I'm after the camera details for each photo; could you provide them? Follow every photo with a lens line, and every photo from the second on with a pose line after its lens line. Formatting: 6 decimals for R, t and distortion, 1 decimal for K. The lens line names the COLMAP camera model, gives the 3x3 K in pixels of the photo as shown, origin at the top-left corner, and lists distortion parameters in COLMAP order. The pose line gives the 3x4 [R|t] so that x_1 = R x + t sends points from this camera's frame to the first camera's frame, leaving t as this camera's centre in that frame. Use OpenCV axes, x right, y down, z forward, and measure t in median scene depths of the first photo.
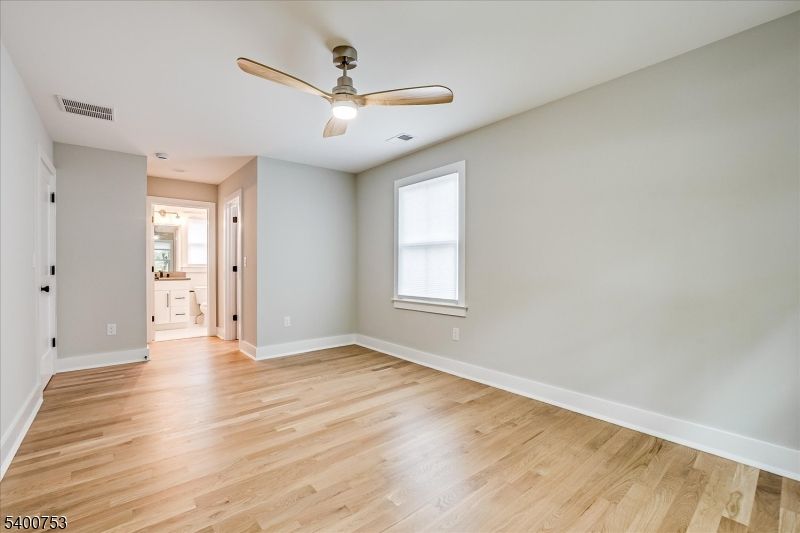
lens RADIAL K [[333.7, 0, 400.0], [0, 333.7, 266.5], [0, 0, 1]] dist [0.000527, 0.000318]
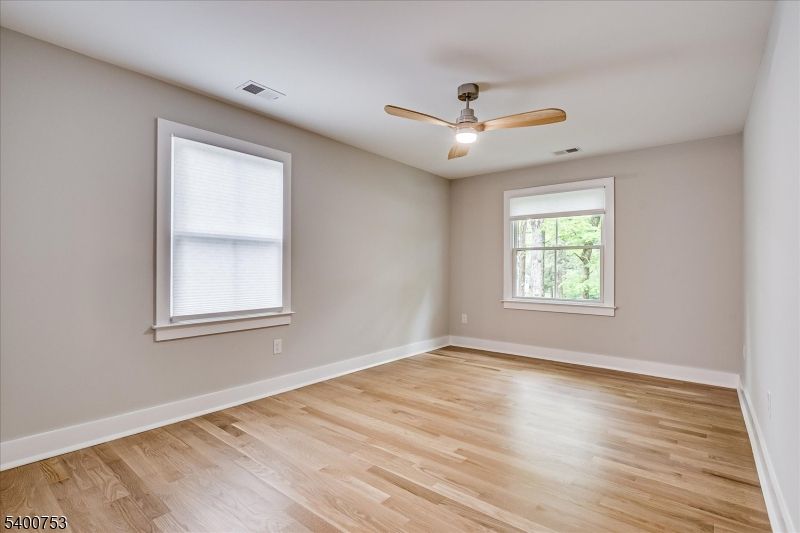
lens RADIAL K [[348.3, 0, 396.7], [0, 348.3, 268.8], [0, 0, 1]] dist [-0.023993, 0.000962]
pose [[-0.115007, 0.005759, 0.993348, -0.807767], [-0.000792, 0.999982, -0.005889, 0.005189], [-0.993364, -0.001464, -0.115000, 0.838547]]
